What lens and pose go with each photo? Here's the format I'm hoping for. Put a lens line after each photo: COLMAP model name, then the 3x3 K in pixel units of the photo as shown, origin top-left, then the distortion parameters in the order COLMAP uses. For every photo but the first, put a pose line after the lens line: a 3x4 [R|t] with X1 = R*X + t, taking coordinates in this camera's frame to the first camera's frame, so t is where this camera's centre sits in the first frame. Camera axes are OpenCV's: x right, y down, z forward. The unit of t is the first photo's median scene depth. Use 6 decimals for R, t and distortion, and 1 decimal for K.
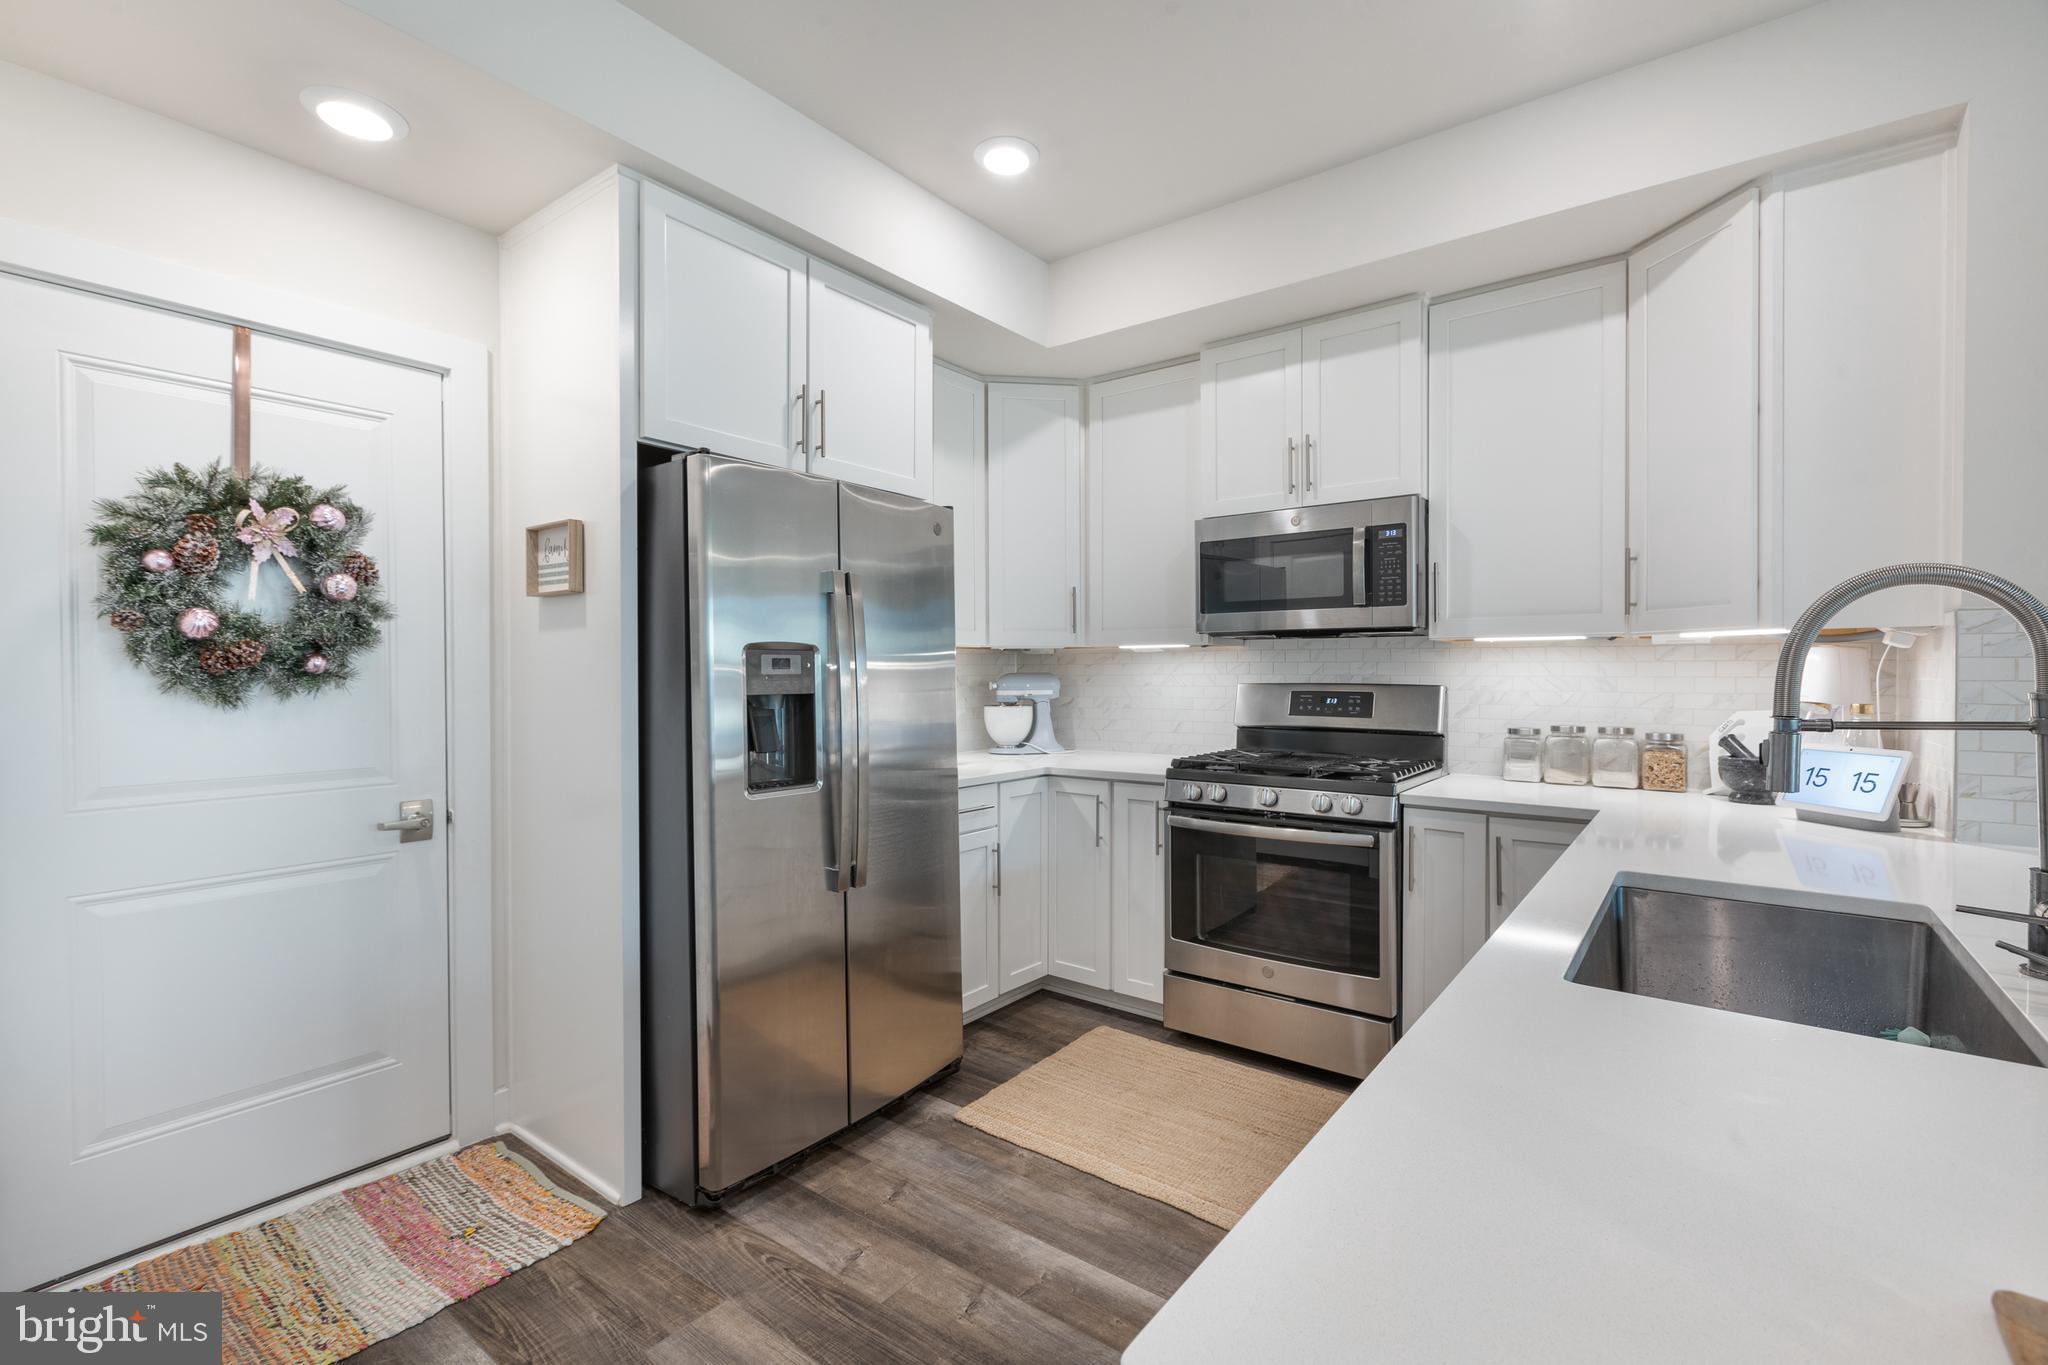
lens RADIAL K [[901.9, 0, 1025.2], [0, 901.9, 678.4], [0, 0, 1]] dist [-0.000878, 0.000277]
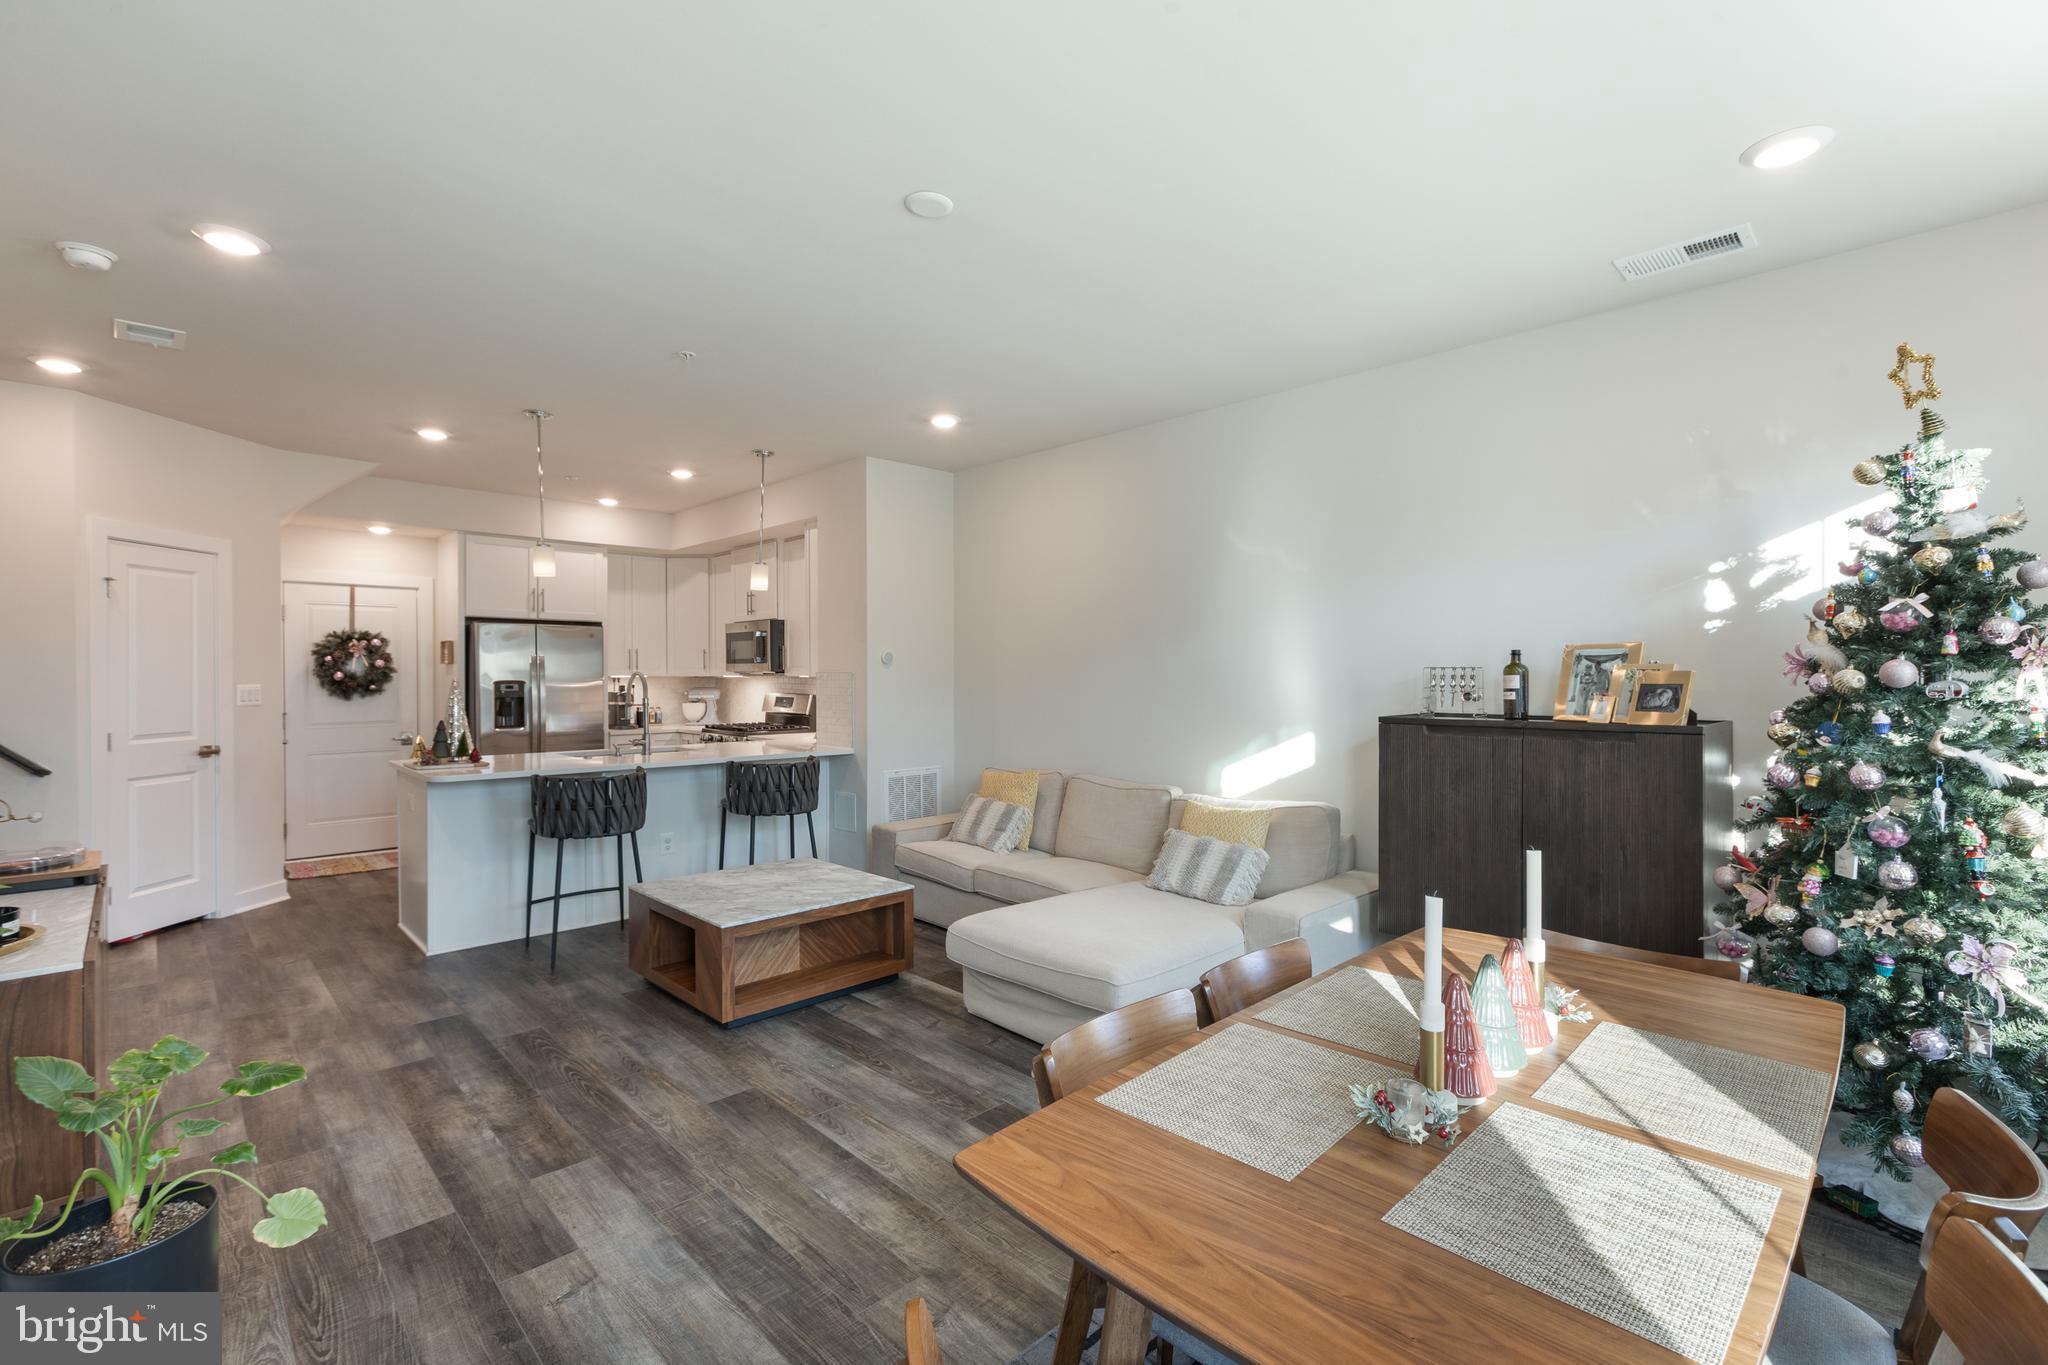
lens RADIAL K [[901.9, 0, 1025.8], [0, 901.9, 679.6], [0, 0, 1]] dist [-0.000878, 0.000277]
pose [[0.989167, 0.001669, -0.146786, 1.717409], [-0.001965, 0.999996, -0.001872, -0.035822], [0.146782, 0.002140, 0.989167, -1.591063]]
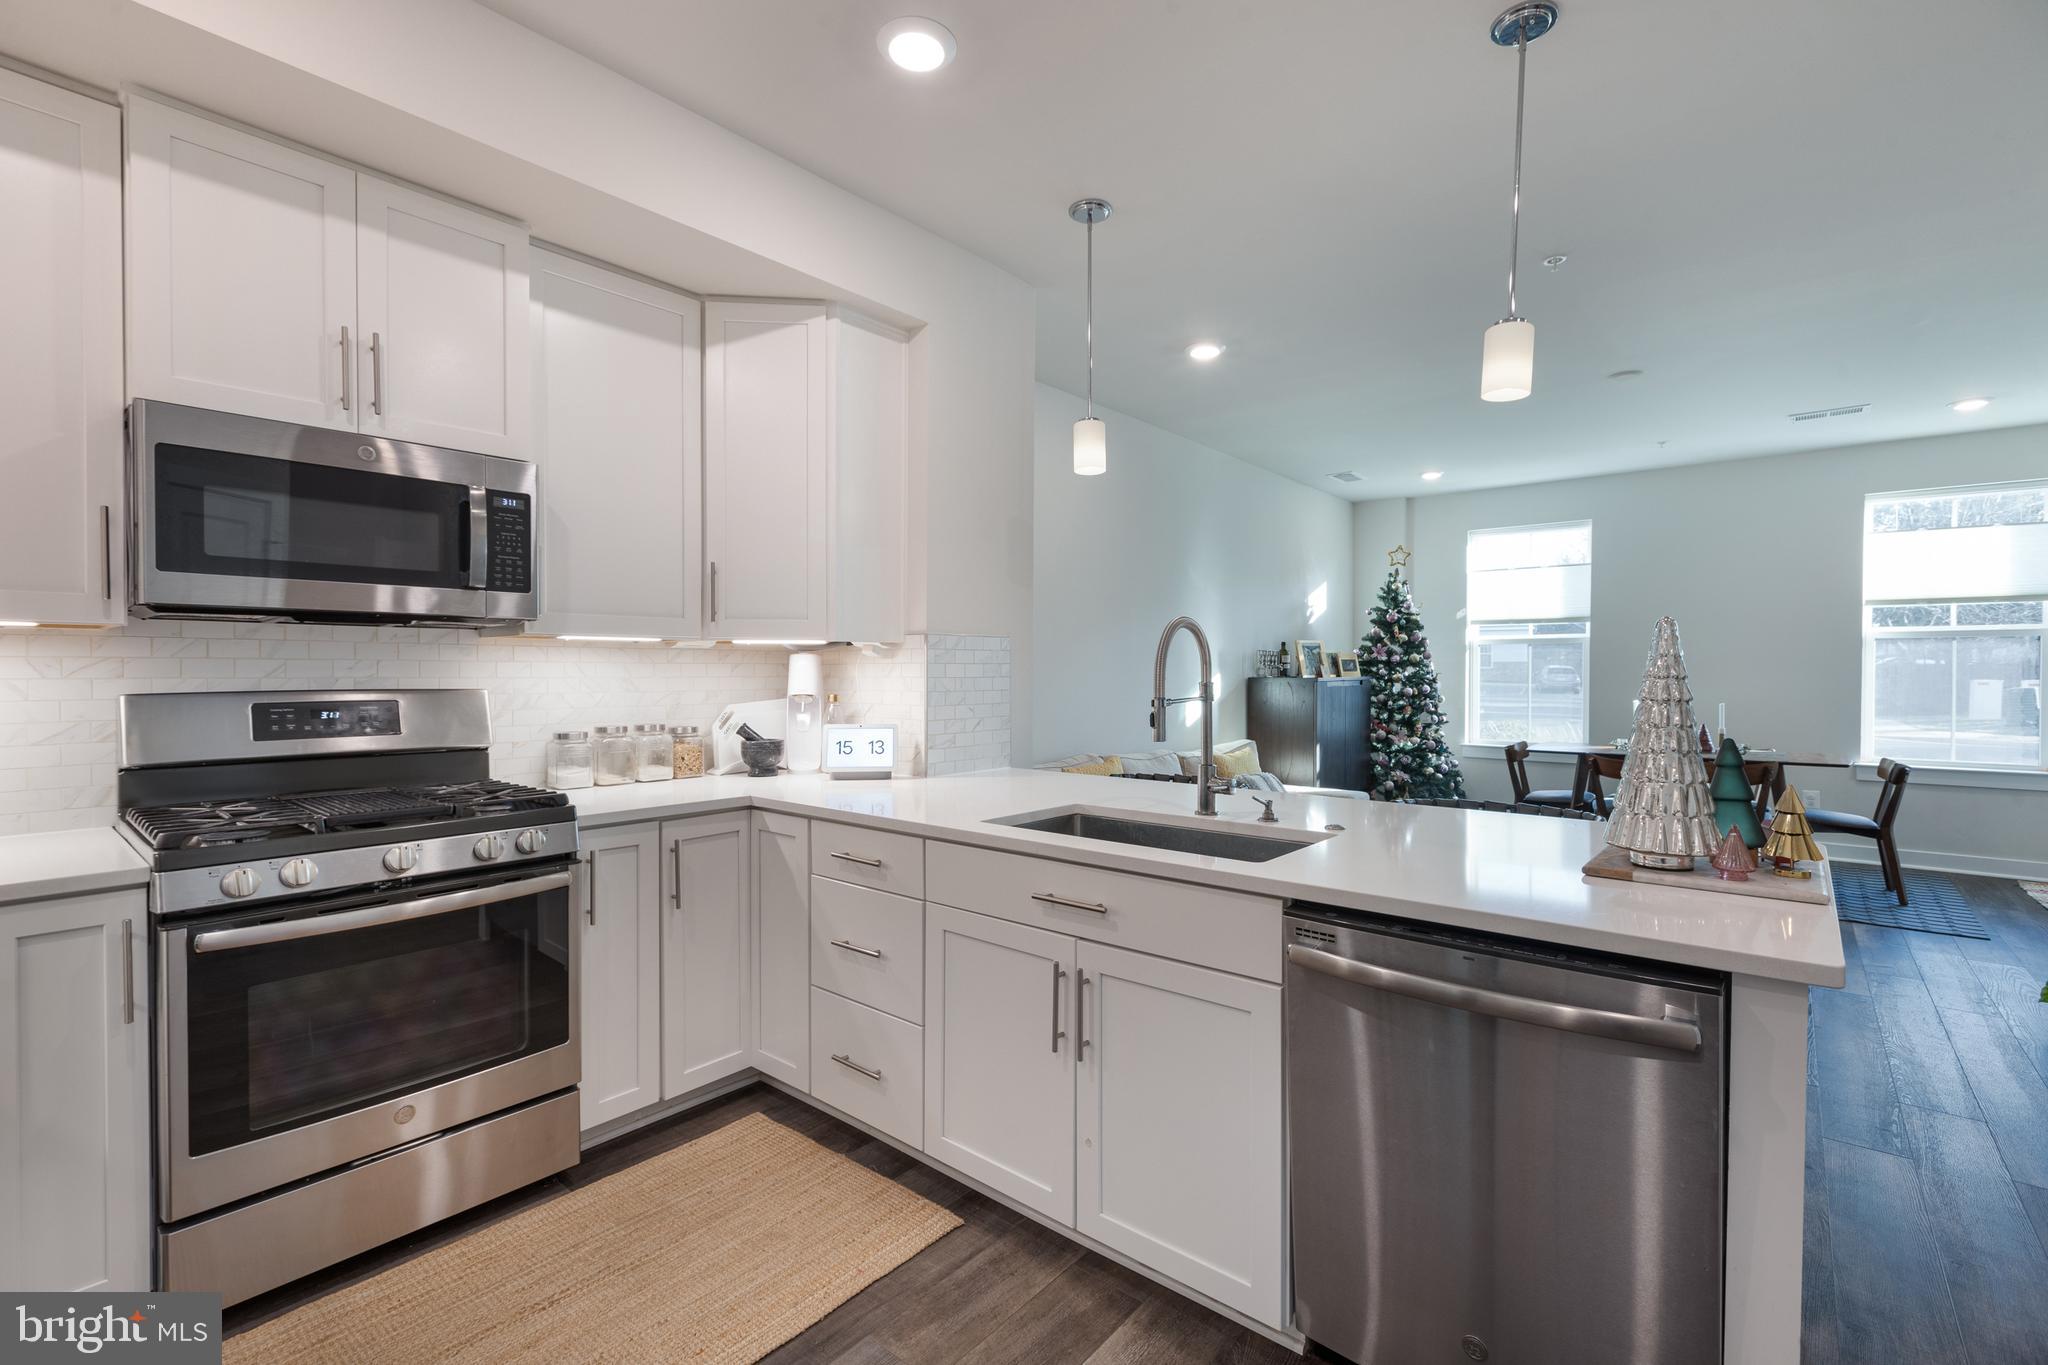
lens RADIAL K [[901.9, 0, 1026.9], [0, 901.9, 679.5], [0, 0, 1]] dist [-0.000878, 0.000277]
pose [[0.046972, -0.009084, 0.998855, -0.442156], [0.009133, 0.999921, 0.008664, -0.005123], [-0.998854, 0.008716, 0.047051, 0.569263]]
